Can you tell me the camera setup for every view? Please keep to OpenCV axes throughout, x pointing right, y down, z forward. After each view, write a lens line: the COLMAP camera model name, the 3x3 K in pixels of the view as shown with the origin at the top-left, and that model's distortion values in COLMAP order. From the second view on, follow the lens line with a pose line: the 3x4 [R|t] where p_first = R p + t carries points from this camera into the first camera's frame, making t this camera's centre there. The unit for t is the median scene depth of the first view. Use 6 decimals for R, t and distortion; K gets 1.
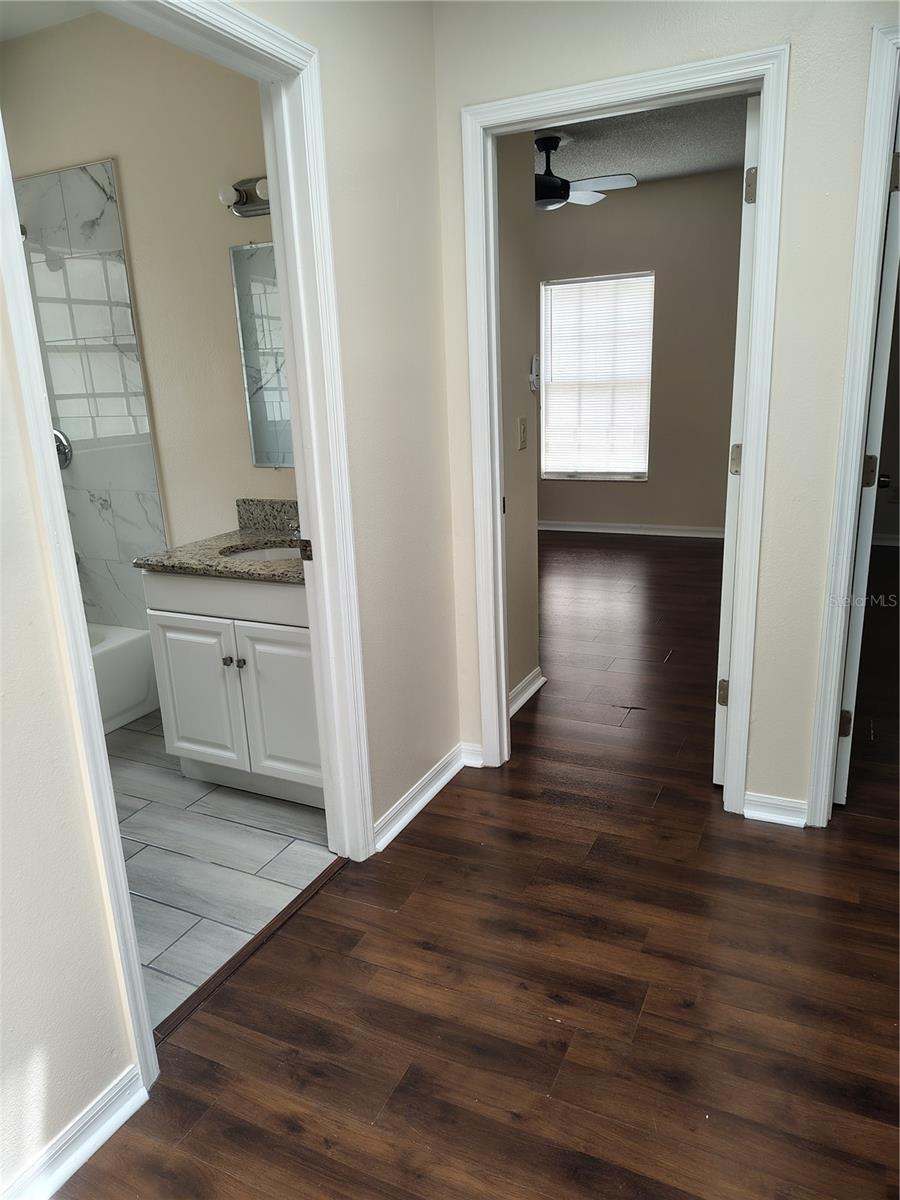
lens RADIAL K [[823.6, 0, 442.0], [0, 823.6, 615.2], [0, 0, 1]] dist [0.042931, -0.046870]
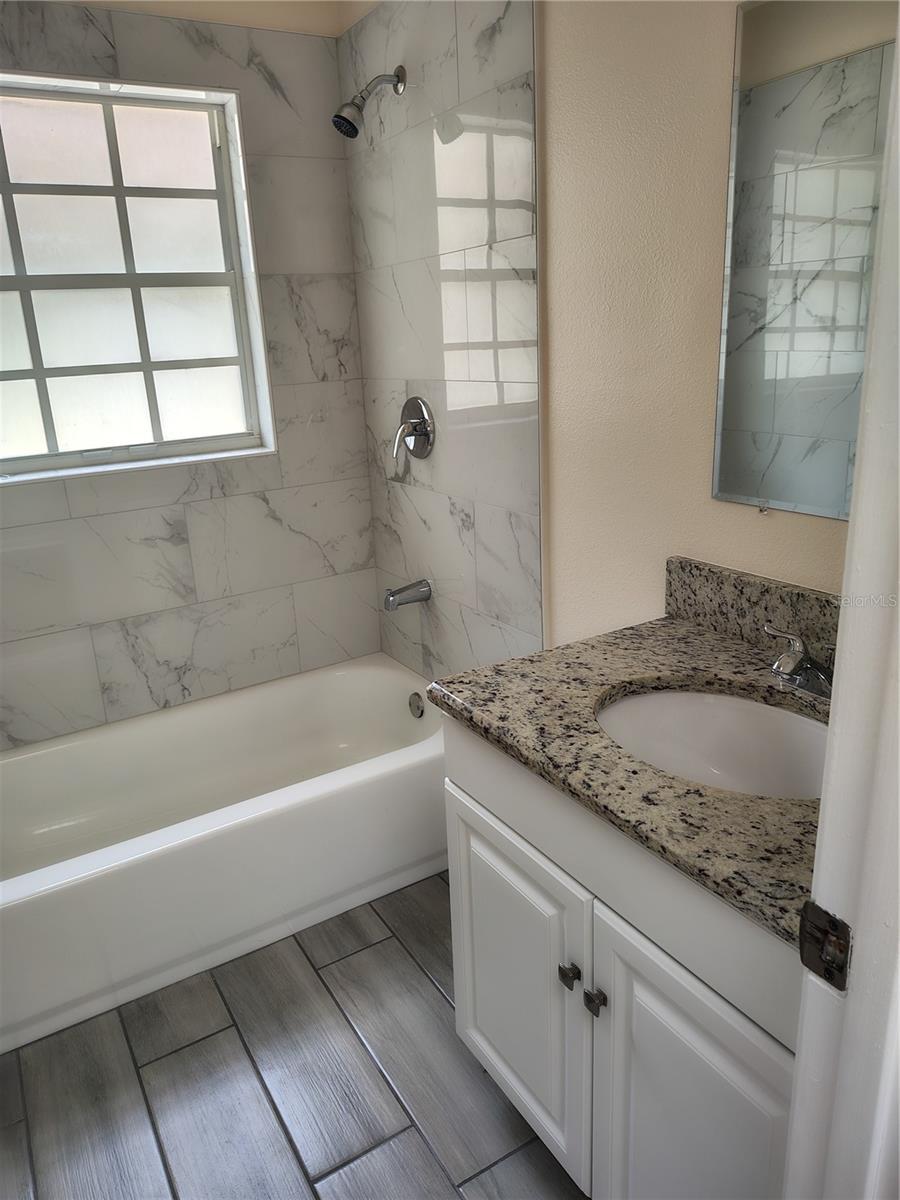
lens RADIAL K [[823.6, 0, 438.9], [0, 823.6, 591.4], [0, 0, 1]] dist [0.042931, -0.046870]
pose [[0.844010, 0.156967, -0.512844, -0.107471], [-0.137256, 0.987586, 0.076384, -0.139094], [0.518467, 0.005922, 0.855077, 0.505341]]
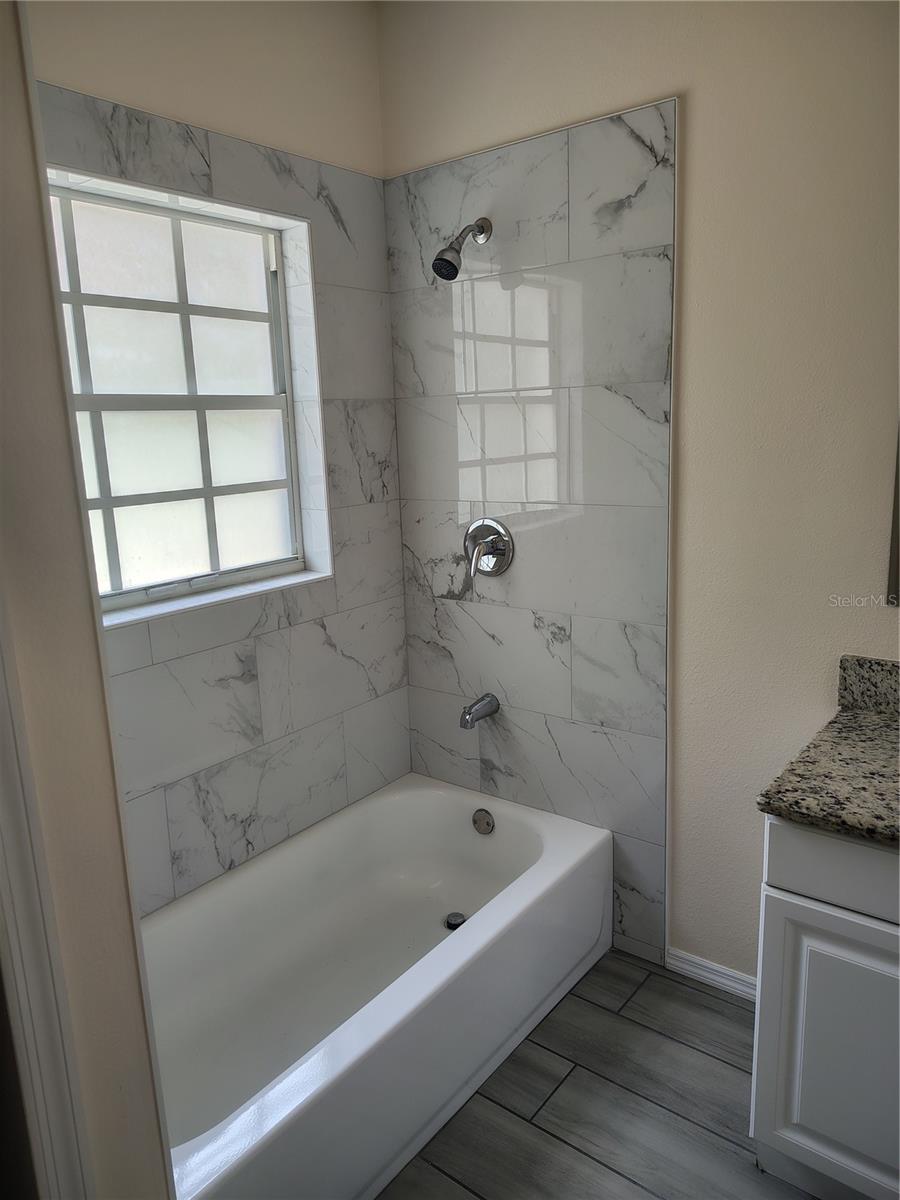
lens RADIAL K [[823.6, 0, 453.0], [0, 823.6, 597.3], [0, 0, 1]] dist [0.042931, -0.046870]
pose [[0.980870, 0.047777, -0.188708, -0.405979], [-0.060763, 0.996122, -0.063637, -0.128346], [0.184935, 0.073886, 0.979969, 0.381721]]
